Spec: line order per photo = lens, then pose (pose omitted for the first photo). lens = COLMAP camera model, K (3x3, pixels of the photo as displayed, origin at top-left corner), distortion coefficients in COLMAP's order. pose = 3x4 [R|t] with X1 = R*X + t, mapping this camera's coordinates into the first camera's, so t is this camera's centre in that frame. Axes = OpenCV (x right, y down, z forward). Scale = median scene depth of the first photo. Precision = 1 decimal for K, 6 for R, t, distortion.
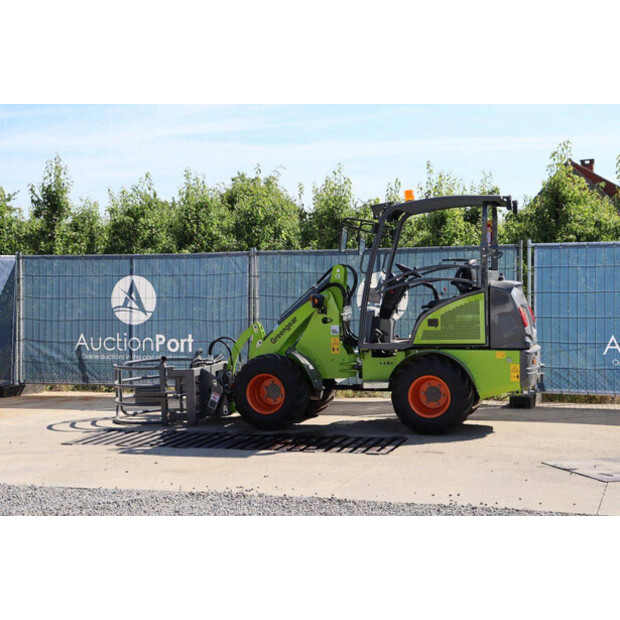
lens RADIAL K [[1050.2, 0, 310.0], [0, 1050.2, 310.0], [0, 0, 1]] dist [0.168207, -0.014008]
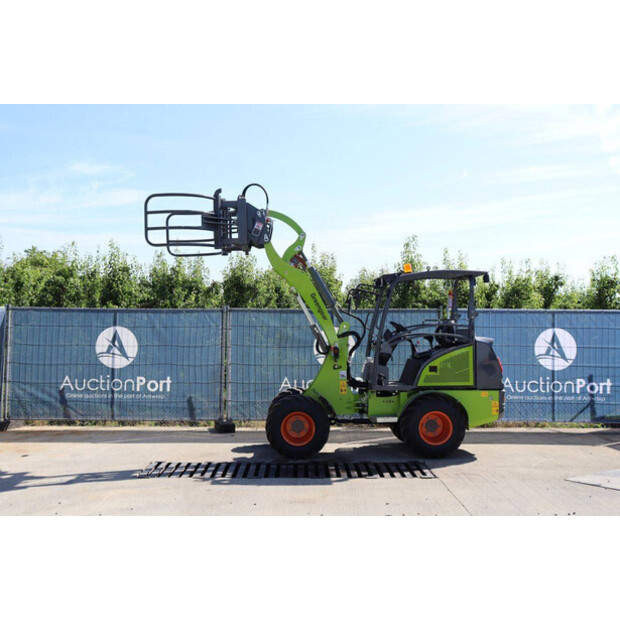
lens RADIAL K [[753.7, 0, 310.0], [0, 753.7, 310.0], [0, 0, 1]] dist [-0.010910, 0.042360]
pose [[0.948652, 0.026128, 0.315240, -0.233655], [-0.007908, 0.998230, -0.058936, -0.003187], [-0.316222, 0.053417, 0.947180, 0.138860]]
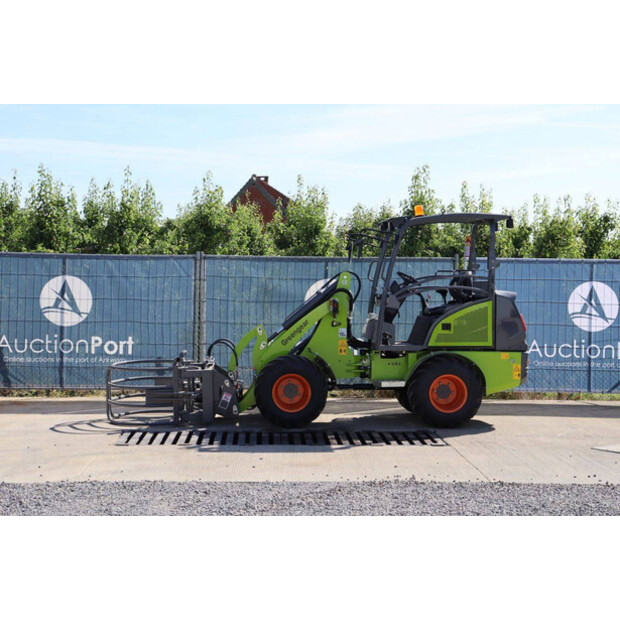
lens RADIAL K [[1050.2, 0, 310.0], [0, 1050.2, 310.0], [0, 0, 1]] dist [0.168207, -0.014008]
pose [[0.937541, 0.016305, 0.347492, -0.302200], [-0.013941, 0.999860, -0.009303, 0.005048], [-0.347595, 0.003877, 0.937637, 0.009000]]
